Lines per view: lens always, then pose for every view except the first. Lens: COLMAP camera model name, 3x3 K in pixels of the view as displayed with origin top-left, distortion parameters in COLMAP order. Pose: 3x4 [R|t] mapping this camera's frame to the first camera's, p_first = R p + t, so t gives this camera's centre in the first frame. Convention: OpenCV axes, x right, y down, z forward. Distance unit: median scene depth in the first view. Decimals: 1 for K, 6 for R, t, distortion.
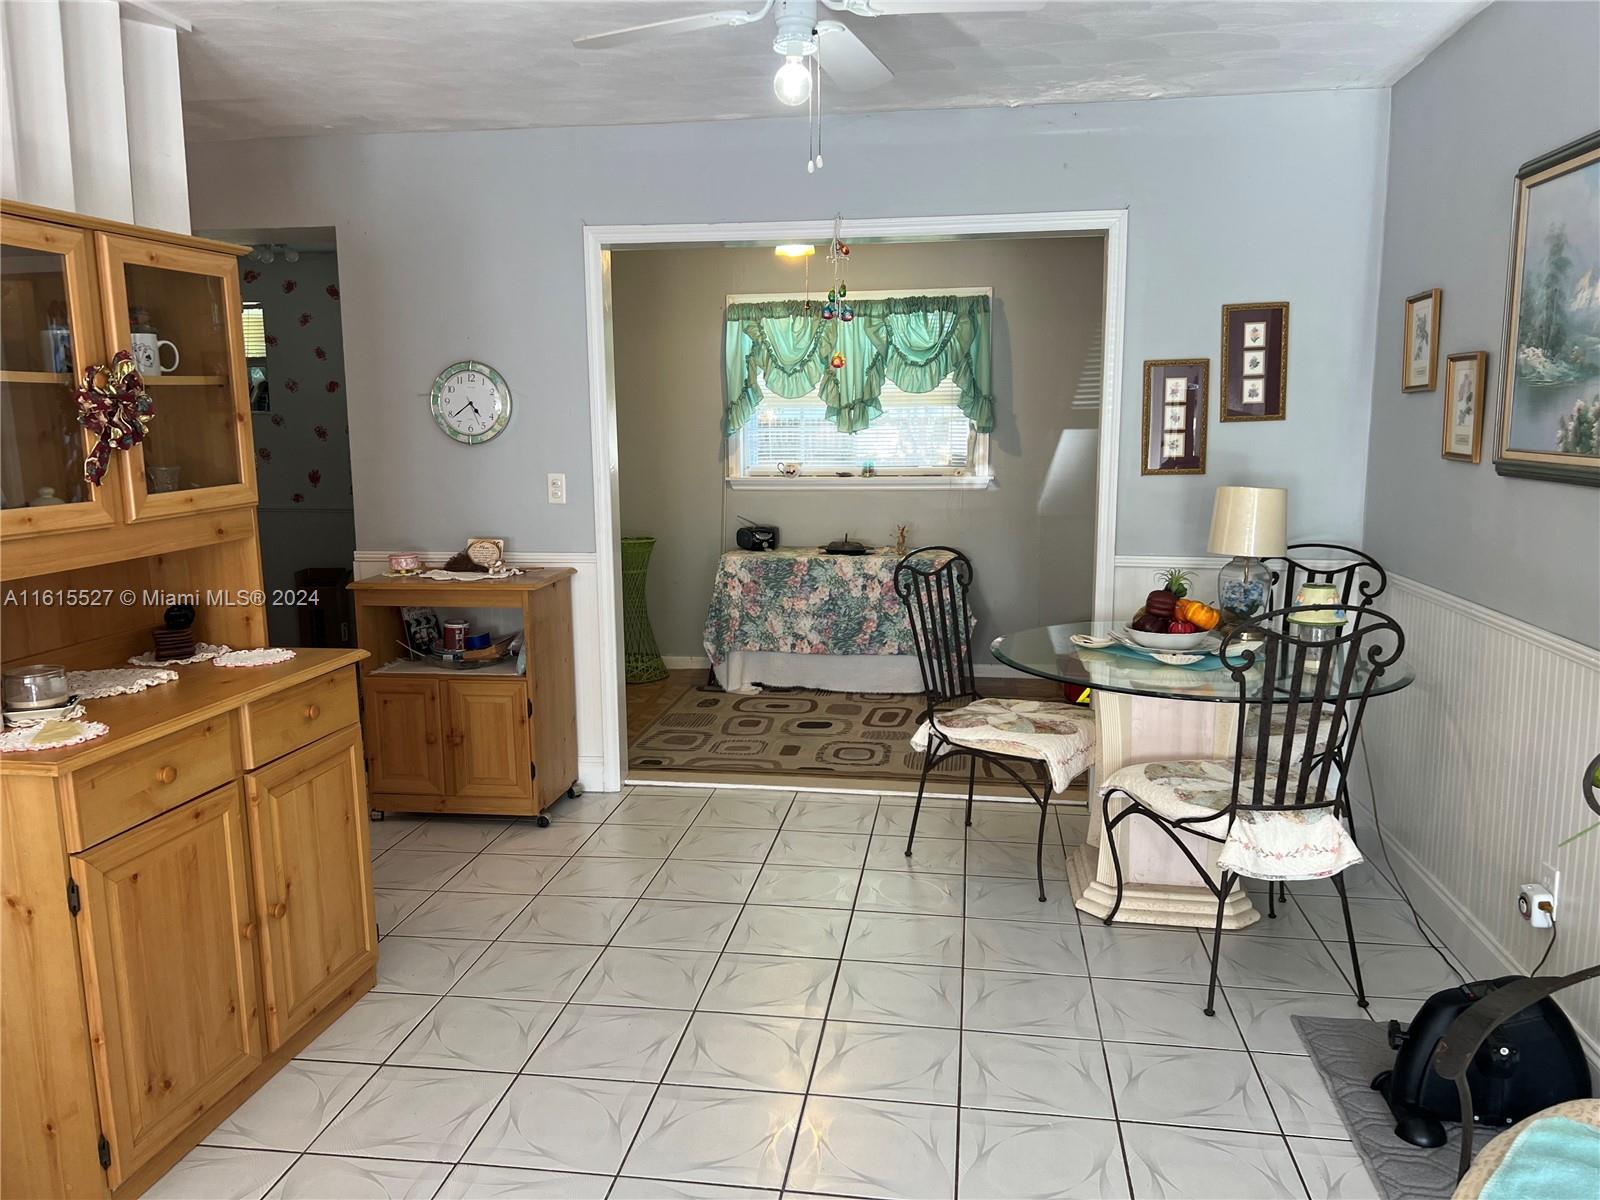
lens RADIAL K [[1204.1, 0, 785.1], [0, 1204.1, 606.1], [0, 0, 1]] dist [0.132375, -0.147763]
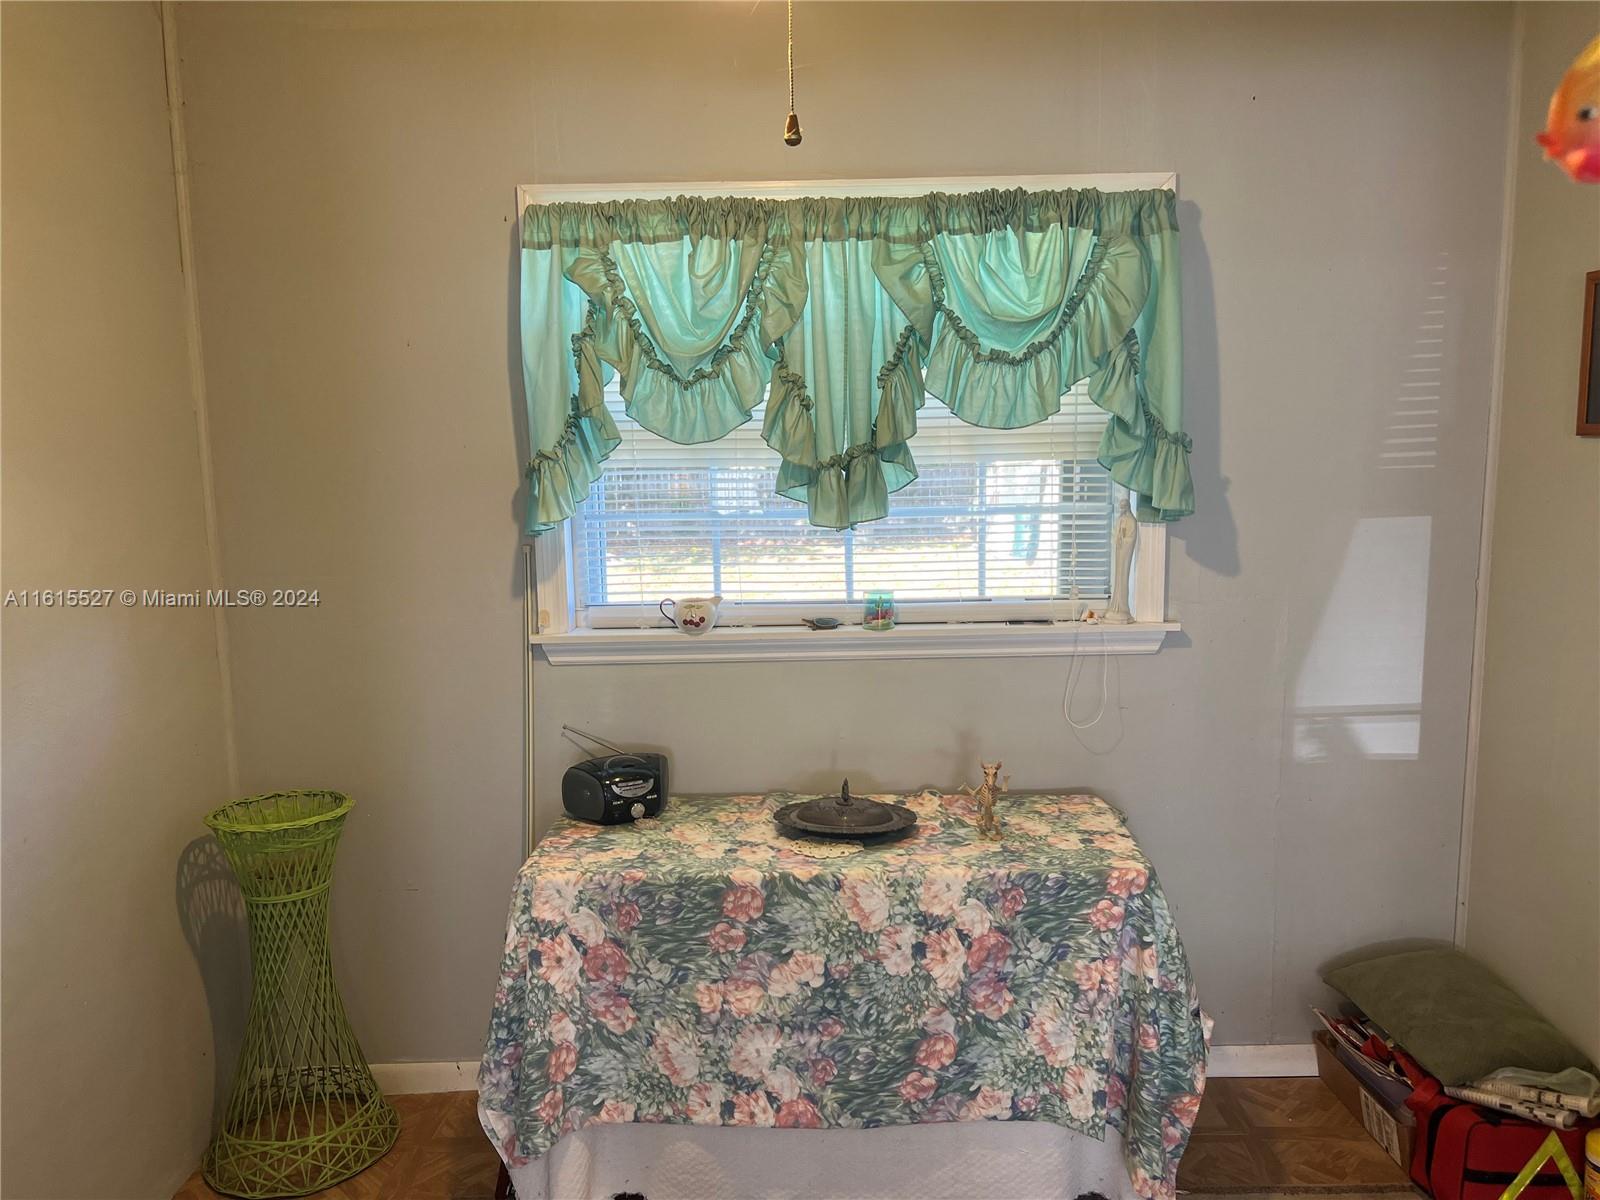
lens RADIAL K [[1210.6, 0, 803.1], [0, 1210.6, 608.1], [0, 0, 1]] dist [0.050410, -0.040402]
pose [[0.986942, -0.031639, 0.157939, -0.024689], [0.036190, 0.999006, -0.026021, -0.110153], [-0.156959, 0.031397, 0.987106, 0.625495]]
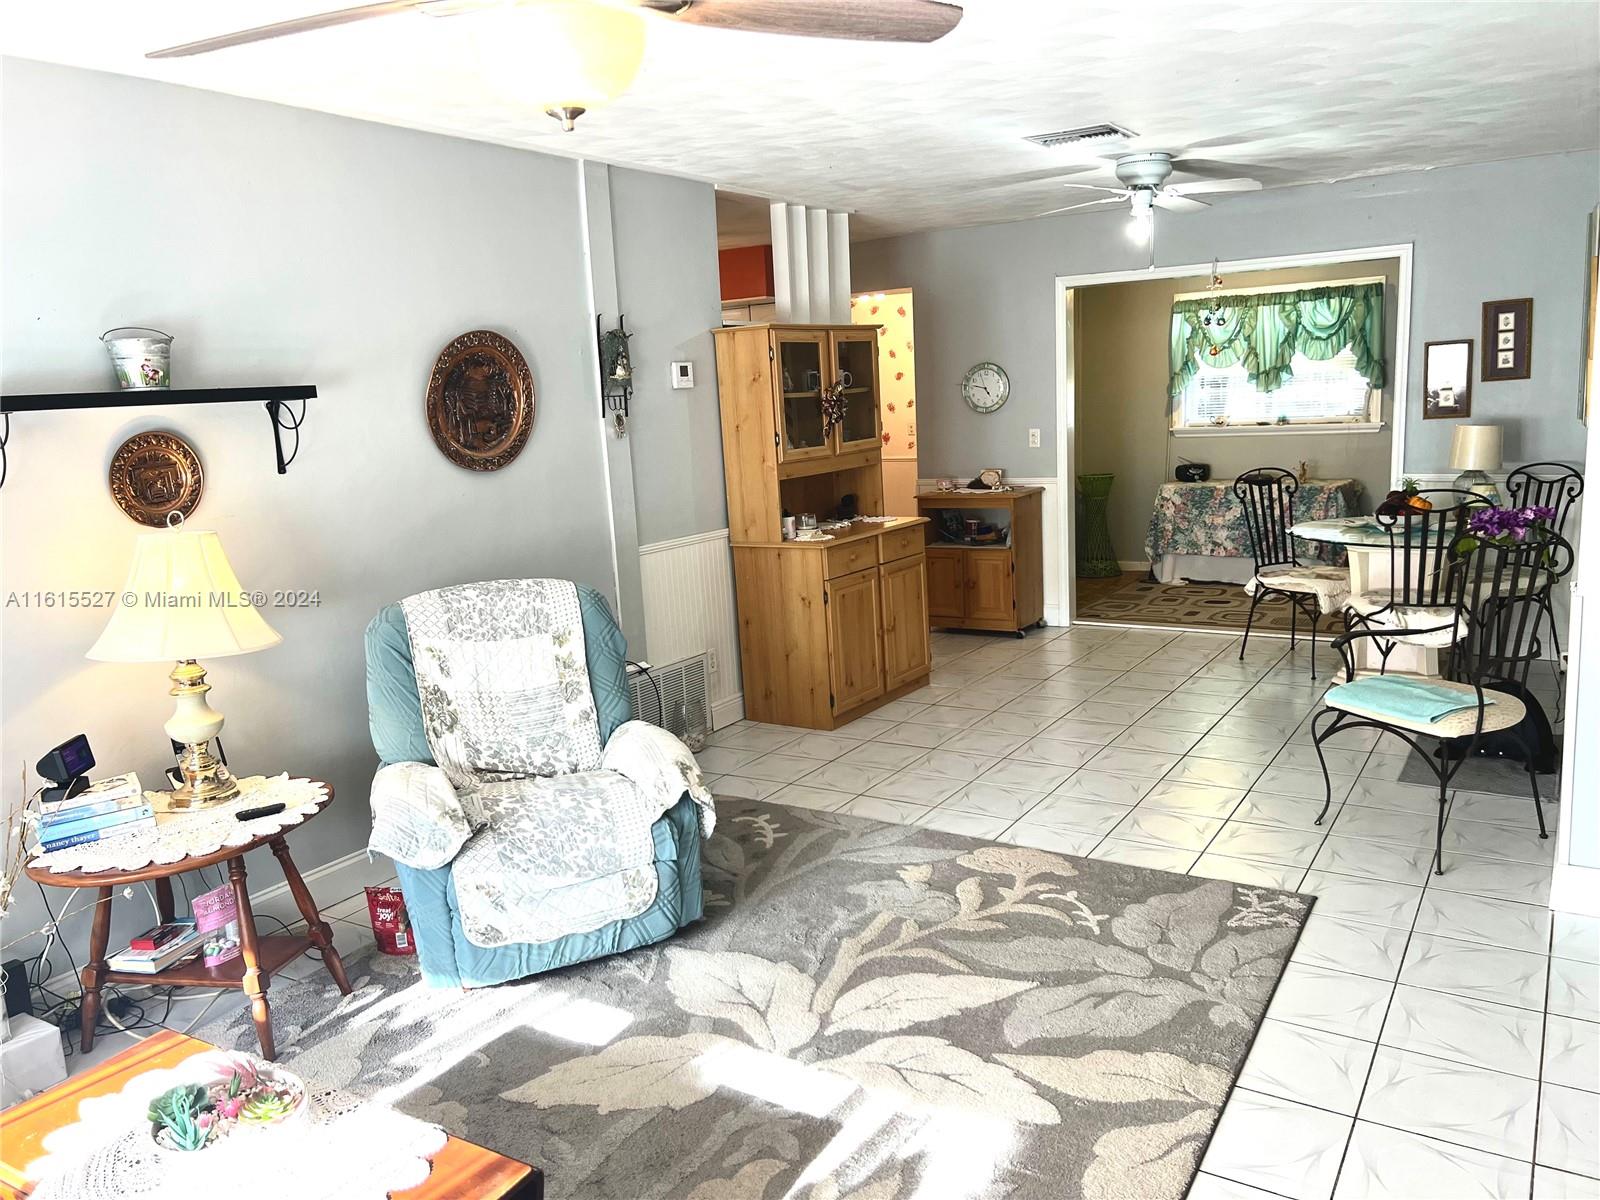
lens RADIAL K [[1210.6, 0, 803.1], [0, 1210.6, 608.1], [0, 0, 1]] dist [0.050410, -0.040402]
pose [[0.916603, 0.033397, -0.398400, 0.134331], [-0.019891, 0.999080, 0.037988, 0.055260], [0.399303, -0.026896, 0.916425, -0.457722]]
